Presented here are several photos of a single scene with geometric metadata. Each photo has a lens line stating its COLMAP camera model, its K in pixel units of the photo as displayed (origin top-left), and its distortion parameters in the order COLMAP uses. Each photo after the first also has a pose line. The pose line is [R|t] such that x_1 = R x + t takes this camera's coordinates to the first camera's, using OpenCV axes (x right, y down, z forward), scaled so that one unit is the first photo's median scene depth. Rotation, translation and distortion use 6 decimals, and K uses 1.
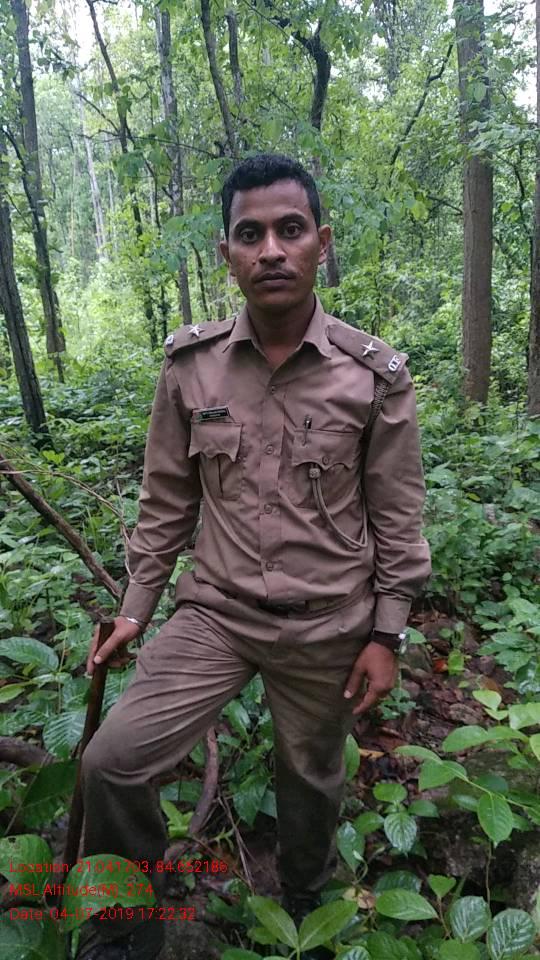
lens RADIAL K [[784.1, 0, 270.0], [0, 784.1, 480.0], [0, 0, 1]] dist [-0.007309, -0.003867]
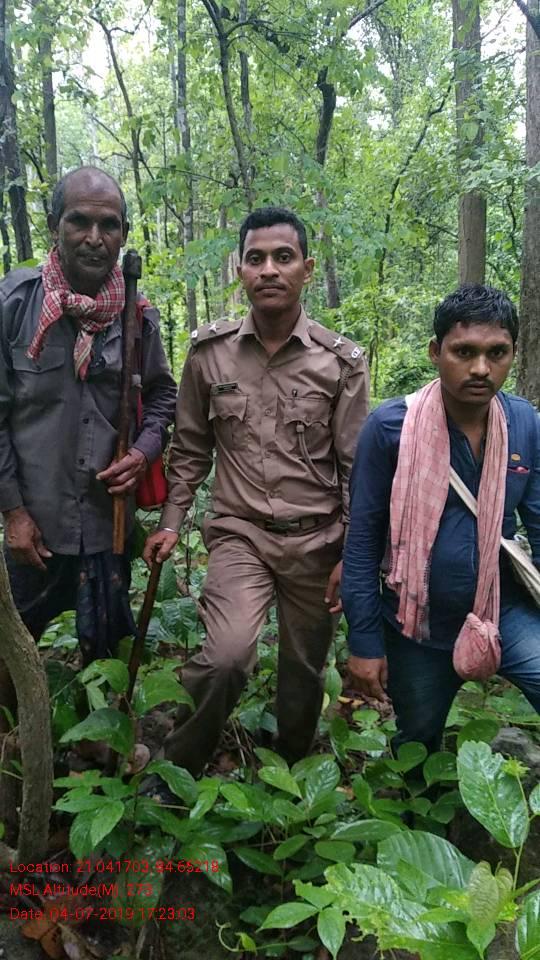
lens RADIAL K [[784.1, 0, 270.0], [0, 784.1, 480.0], [0, 0, 1]] dist [-0.007309, -0.003867]
pose [[0.999698, 0.024546, 0.001521, 0.000383], [-0.024500, 0.999379, -0.025336, 0.008678], [-0.002142, 0.025291, 0.999678, -0.030126]]
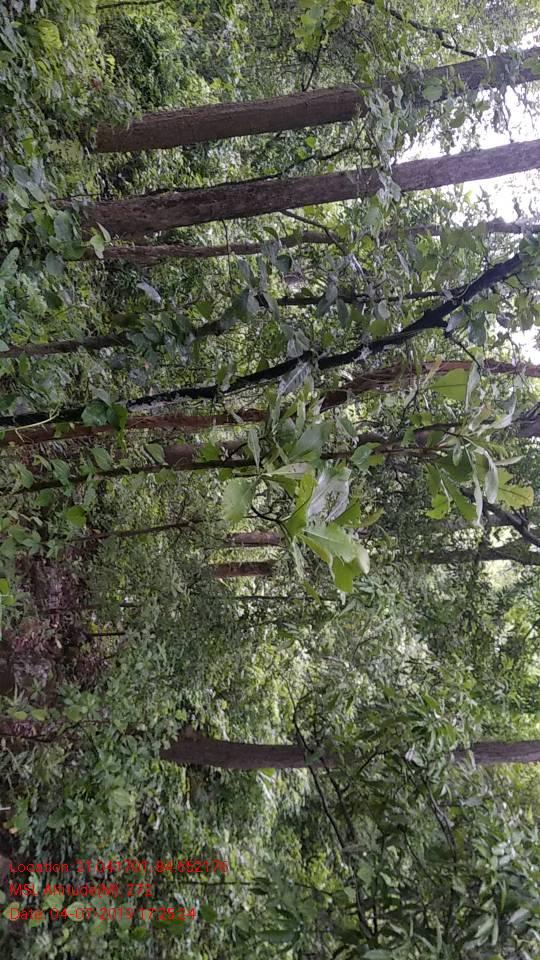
lens RADIAL K [[748.4, 0, 253.8], [0, 748.4, 480.5], [0, 0, 1]] dist [0.000942, 0.001173]
pose [[0.067329, 0.760530, 0.645802, 0.020800], [-0.958307, 0.229448, -0.170300, -0.029295], [-0.277696, -0.607410, 0.744270, 0.084285]]
